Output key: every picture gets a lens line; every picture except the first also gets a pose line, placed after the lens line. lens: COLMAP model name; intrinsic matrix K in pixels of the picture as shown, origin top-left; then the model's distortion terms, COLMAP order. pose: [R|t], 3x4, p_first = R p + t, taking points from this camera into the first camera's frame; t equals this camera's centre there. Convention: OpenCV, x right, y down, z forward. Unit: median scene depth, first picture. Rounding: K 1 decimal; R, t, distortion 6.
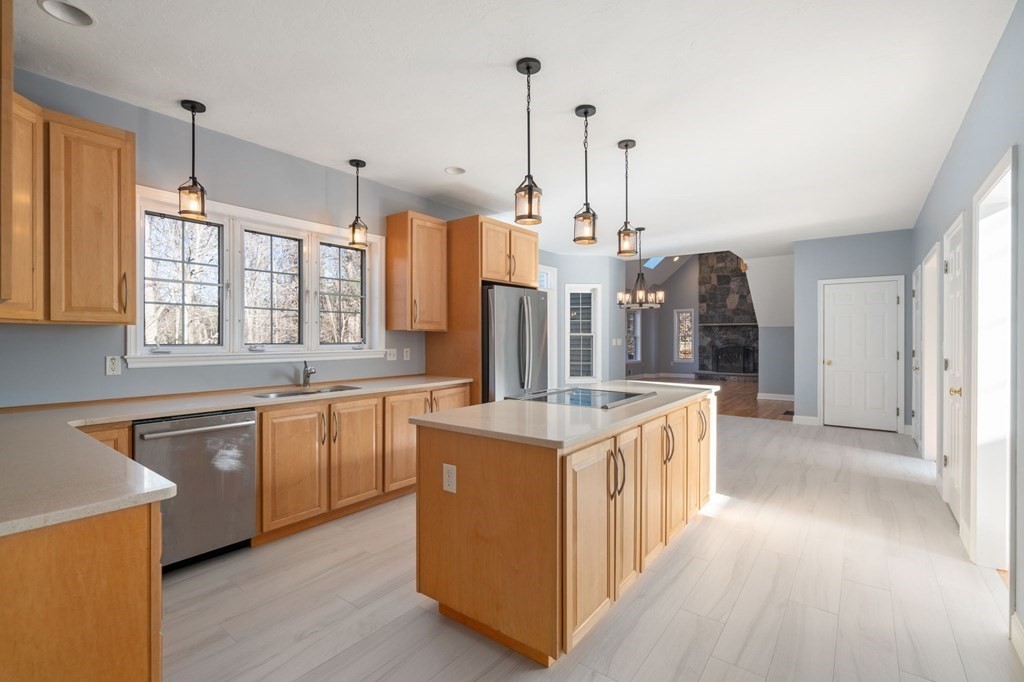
lens RADIAL K [[459.1, 0, 512.0], [0, 459.1, 341.0], [0, 0, 1]] dist [0.001977, 0.000312]
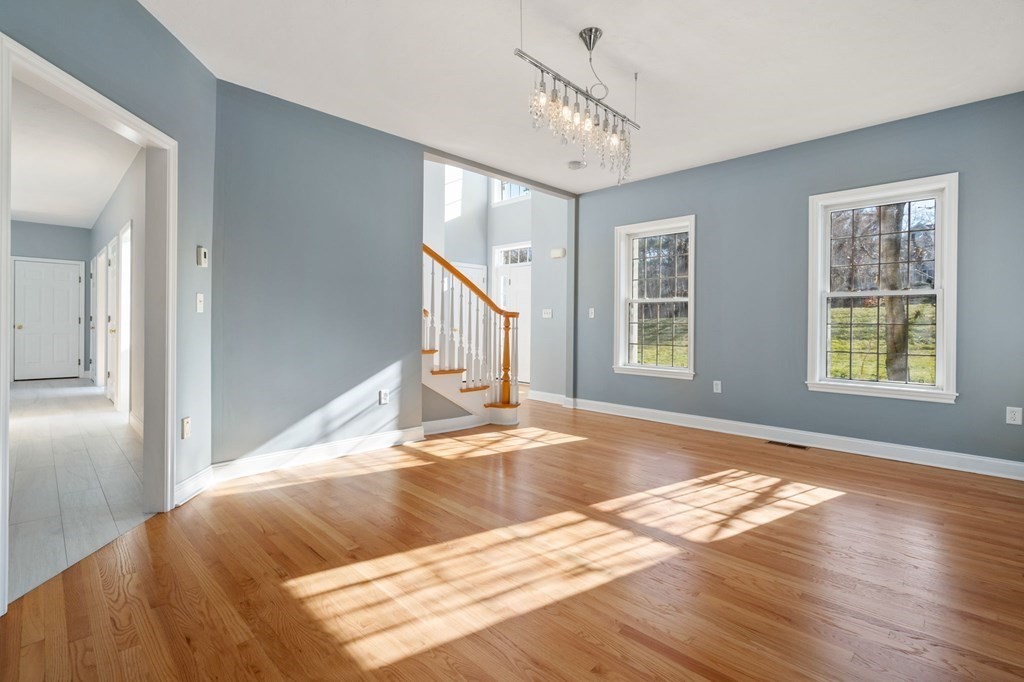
lens RADIAL K [[475.2, 0, 507.2], [0, 475.2, 326.4], [0, 0, 1]] dist [-0.001581, -0.000225]
pose [[0.134942, -0.000245, 0.990853, -0.387850], [-0.003023, 0.999995, 0.000659, 0.046210], [-0.990849, -0.003084, 0.134941, -0.450934]]
